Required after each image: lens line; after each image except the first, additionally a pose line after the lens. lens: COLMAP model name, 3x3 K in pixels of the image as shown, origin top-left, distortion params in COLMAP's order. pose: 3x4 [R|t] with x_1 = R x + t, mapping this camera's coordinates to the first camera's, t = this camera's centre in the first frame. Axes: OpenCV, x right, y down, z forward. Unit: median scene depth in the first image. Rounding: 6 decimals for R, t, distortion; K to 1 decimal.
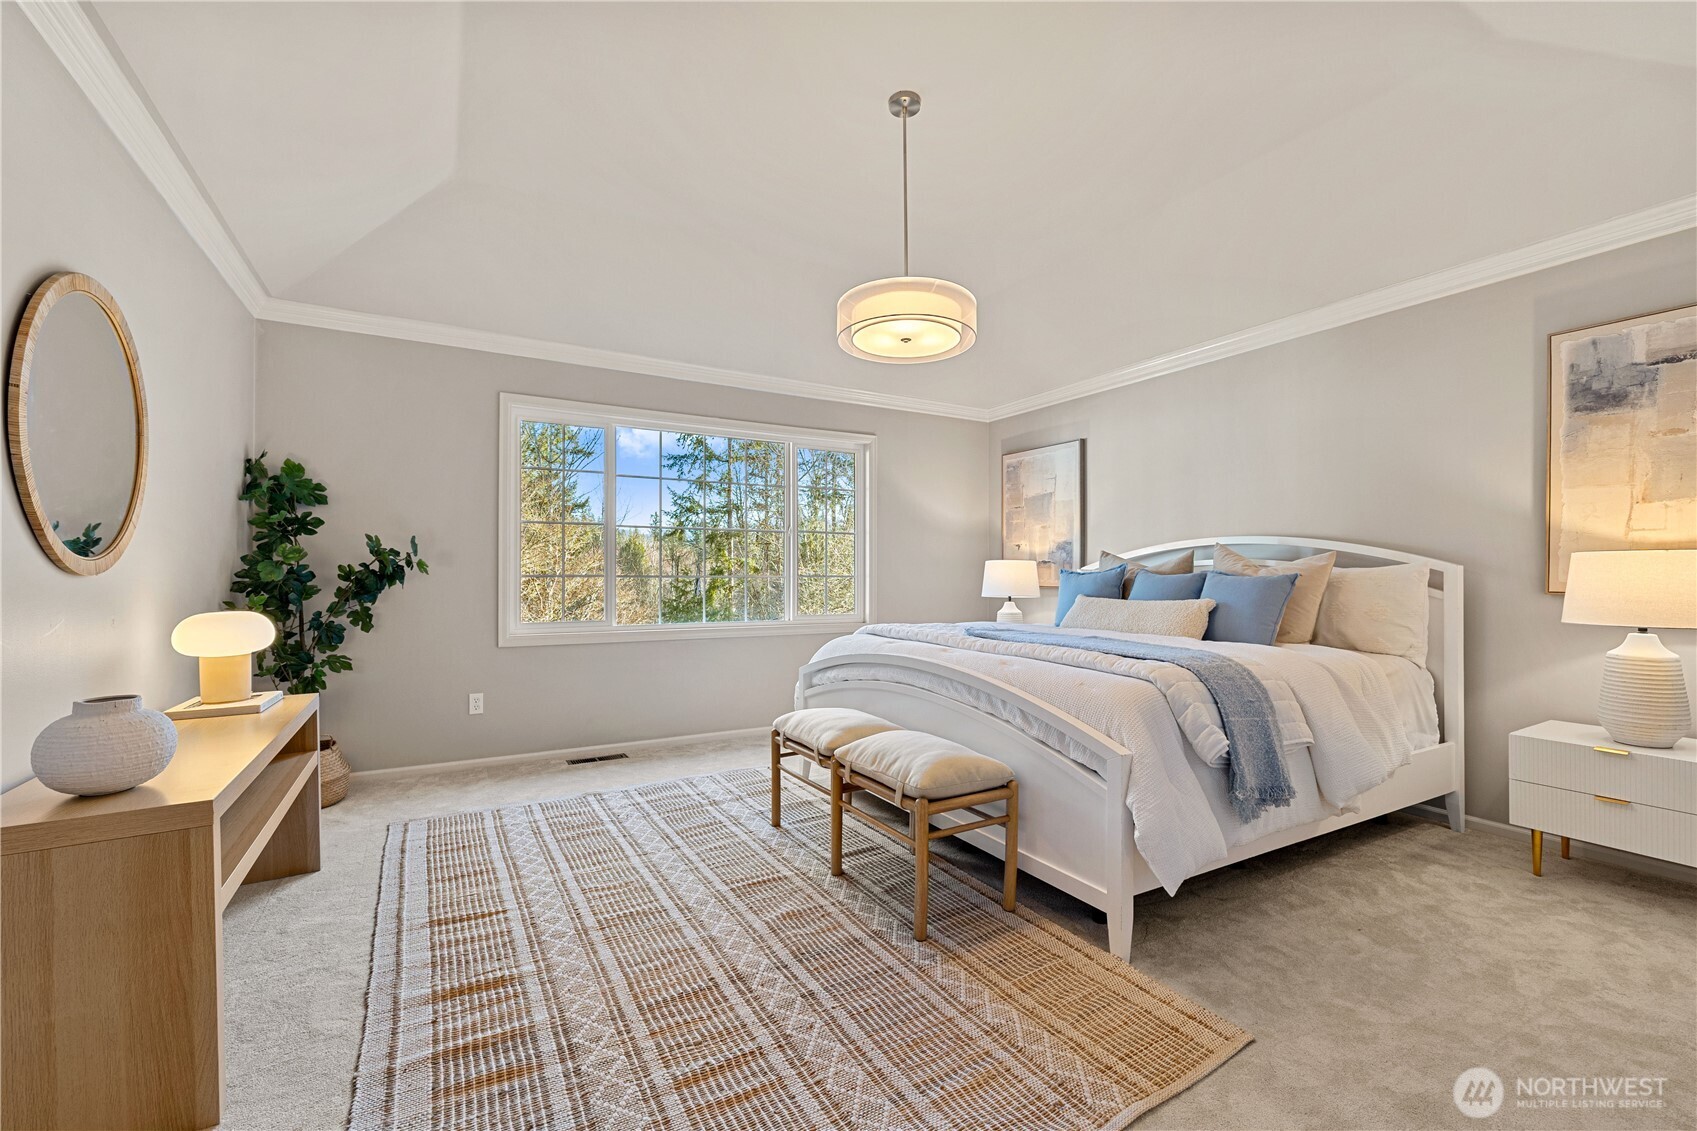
lens RADIAL K [[717.4, 0, 842.8], [0, 717.4, 570.3], [0, 0, 1]] dist [0.000983, -0.001436]
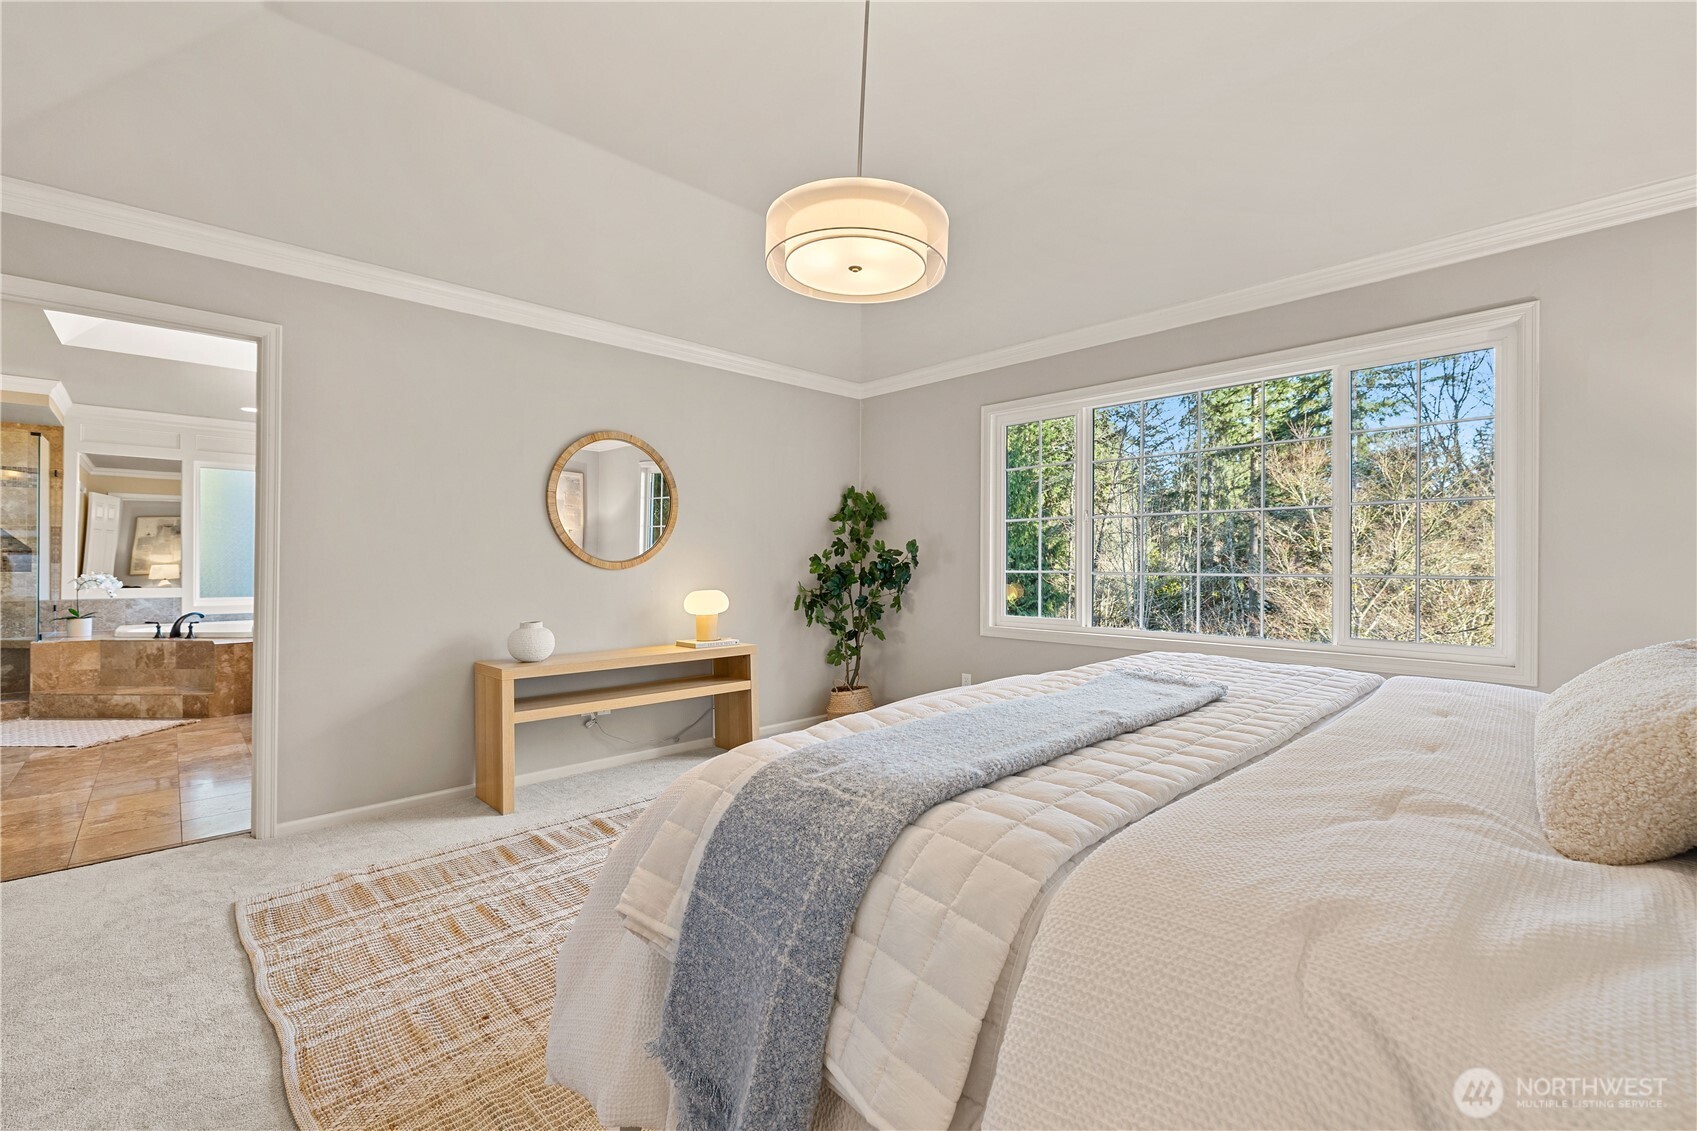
lens RADIAL K [[717.4, 0, 852.6], [0, 717.4, 562.5], [0, 0, 1]] dist [0.000983, -0.001436]
pose [[0.243052, -0.008951, -0.969972, 1.284584], [-0.001827, 0.999951, -0.009685, 0.009229], [0.970012, 0.004126, 0.243023, 1.253611]]
